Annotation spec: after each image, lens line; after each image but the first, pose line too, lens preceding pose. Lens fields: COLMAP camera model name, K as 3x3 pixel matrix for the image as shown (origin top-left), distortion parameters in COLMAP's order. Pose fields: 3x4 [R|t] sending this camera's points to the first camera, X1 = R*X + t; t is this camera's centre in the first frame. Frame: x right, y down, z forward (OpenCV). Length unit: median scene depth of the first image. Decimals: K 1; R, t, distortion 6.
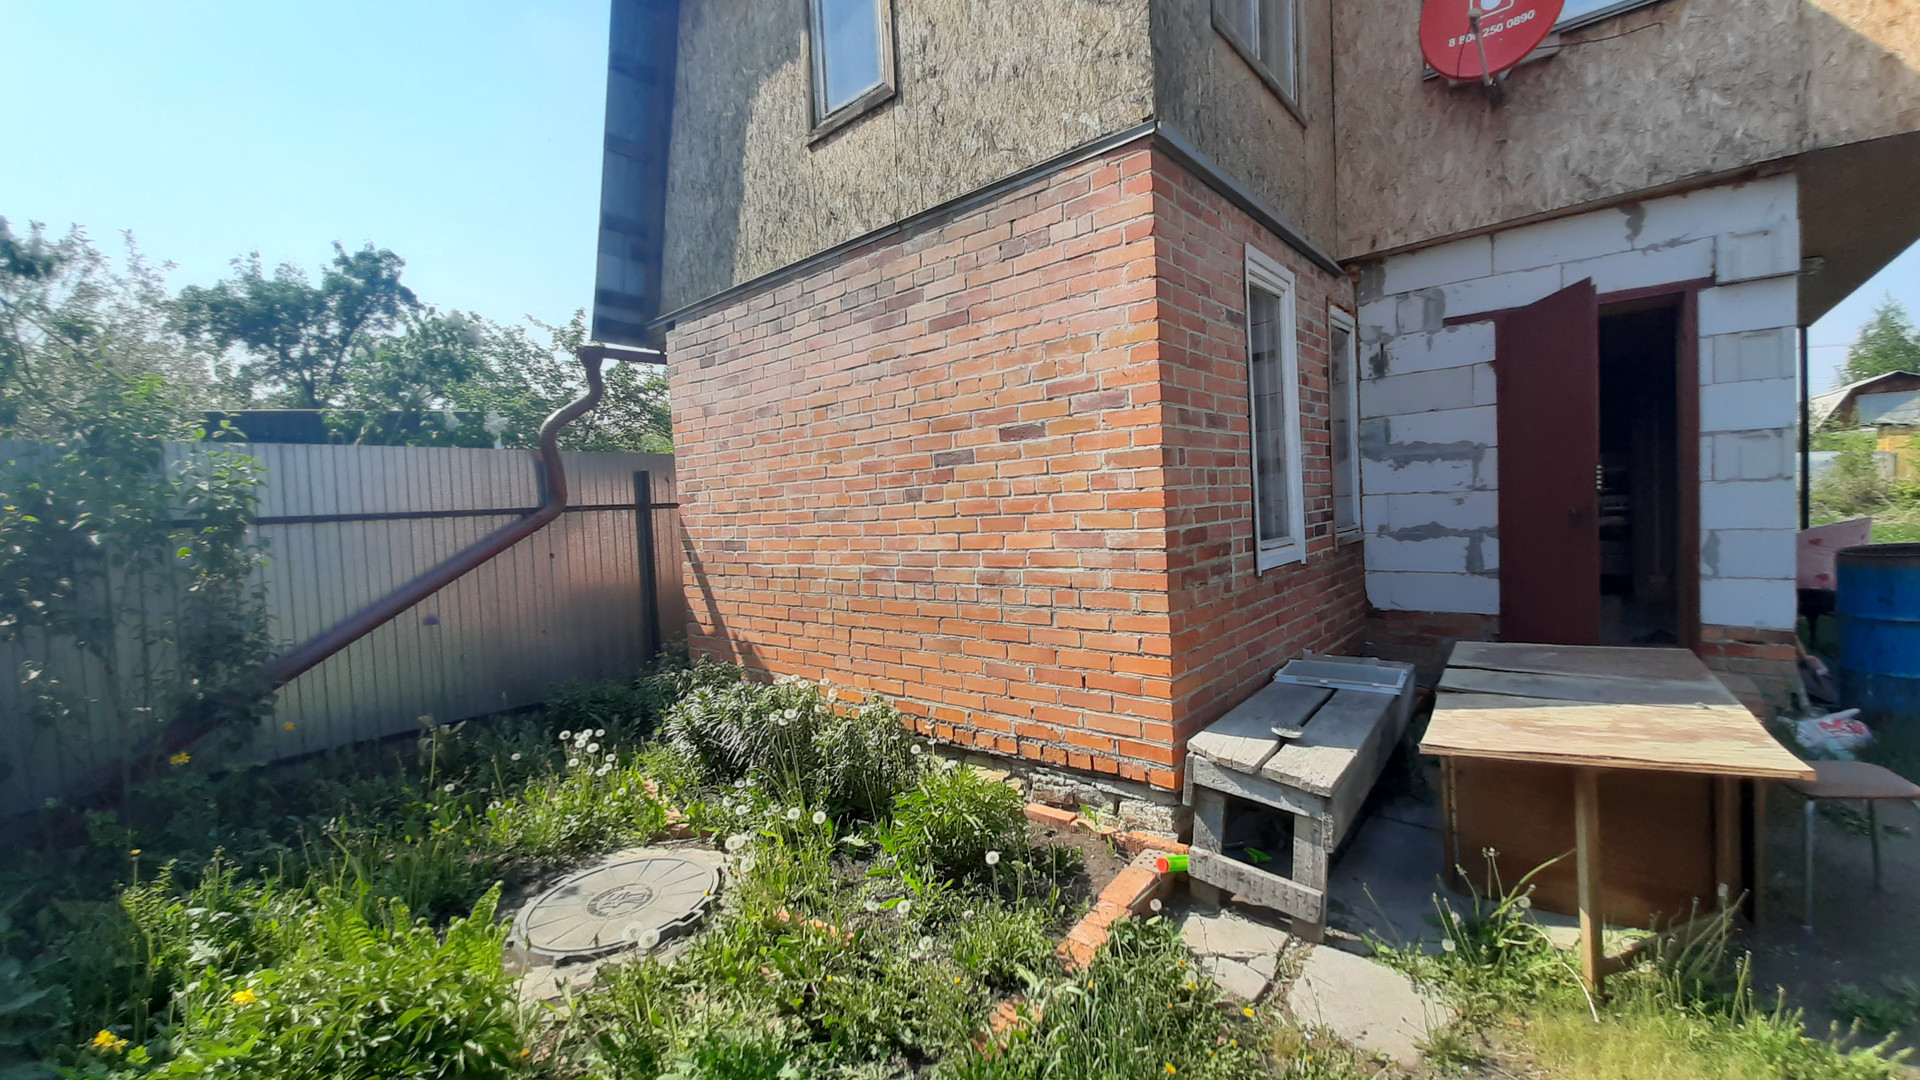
lens RADIAL K [[758.6, 0, 960.0], [0, 758.6, 543.5], [0, 0, 1]] dist [-0.001828, -0.002733]
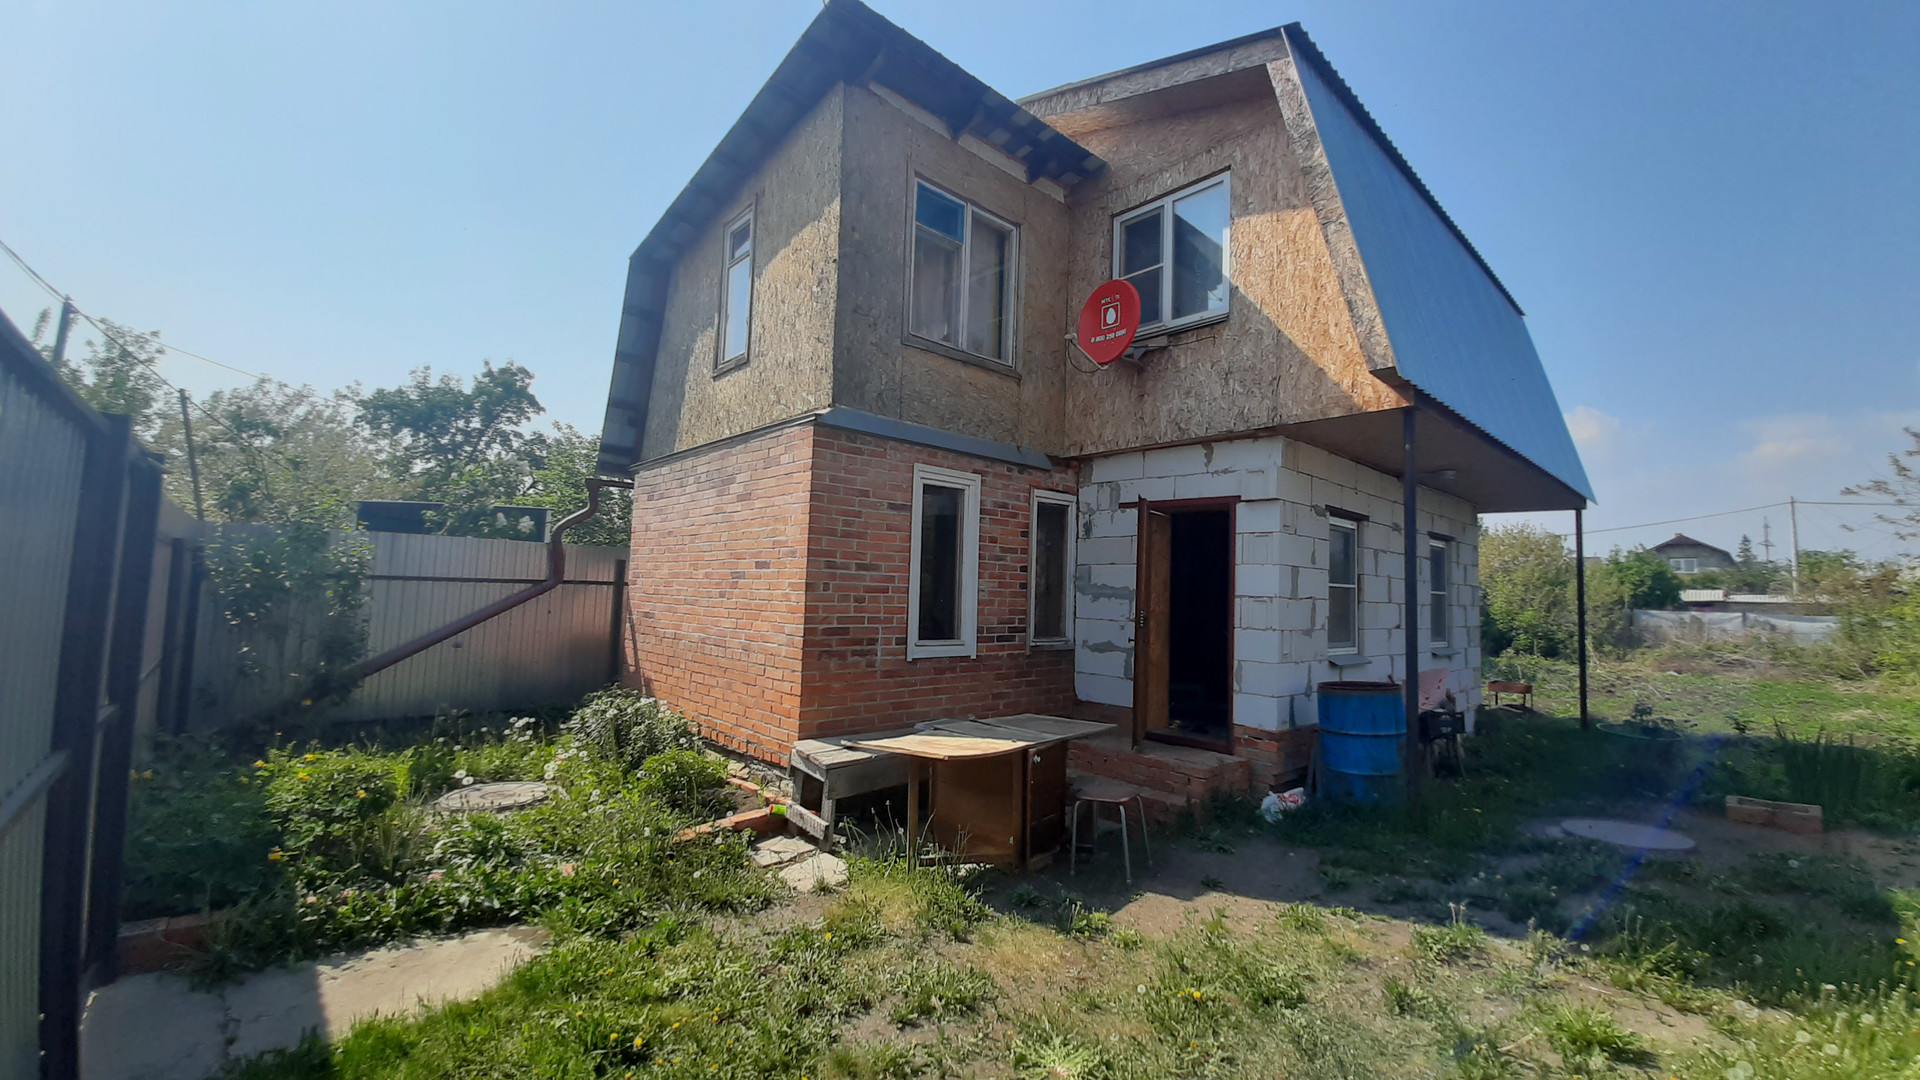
lens RADIAL K [[758.6, 0, 972.2], [0, 758.6, 543.8], [0, 0, 1]] dist [-0.001828, -0.002733]
pose [[0.990458, 0.073629, -0.116496, 0.624861], [-0.086559, 0.990141, -0.110131, -0.034464], [0.107239, 0.119164, 0.987066, -0.570125]]
